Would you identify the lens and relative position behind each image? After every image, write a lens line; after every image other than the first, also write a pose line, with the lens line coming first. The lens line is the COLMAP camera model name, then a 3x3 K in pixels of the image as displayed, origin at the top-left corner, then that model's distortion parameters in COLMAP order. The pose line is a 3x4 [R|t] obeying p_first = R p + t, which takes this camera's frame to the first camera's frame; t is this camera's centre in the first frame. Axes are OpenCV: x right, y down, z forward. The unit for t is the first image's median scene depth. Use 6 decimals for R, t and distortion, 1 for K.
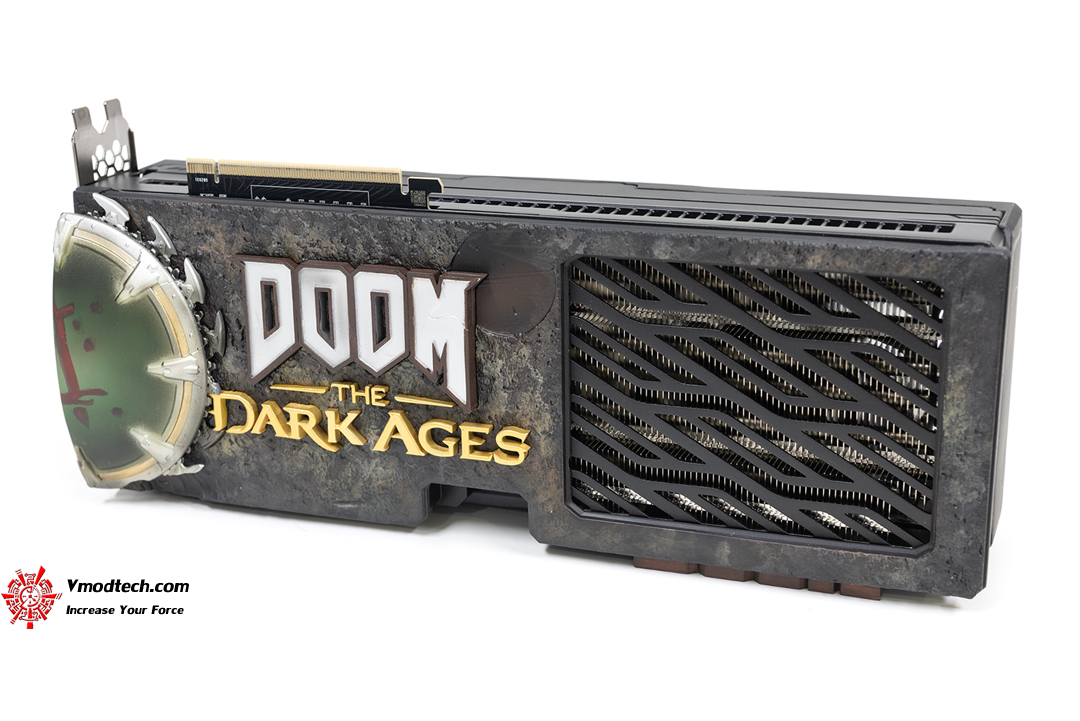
lens RADIAL K [[1668.9, 0, 540.0], [0, 1668.9, 360.5], [0, 0, 1]] dist [0.000592, 0.008950]
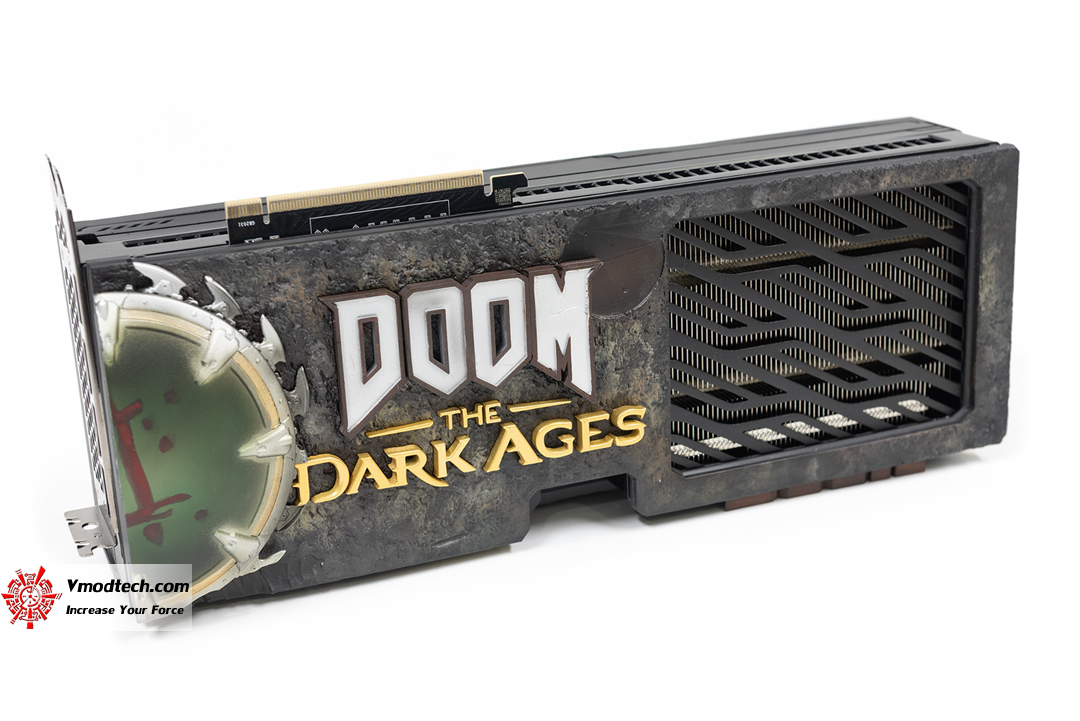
lens RADIAL K [[1668.9, 0, 540.0], [0, 1668.9, 360.5], [0, 0, 1]] dist [0.000592, 0.008950]
pose [[0.754289, -0.221349, 0.618104, -0.653423], [0.230906, 0.970745, 0.065851, -0.063112], [-0.614598, 0.093054, 0.783333, 0.244866]]
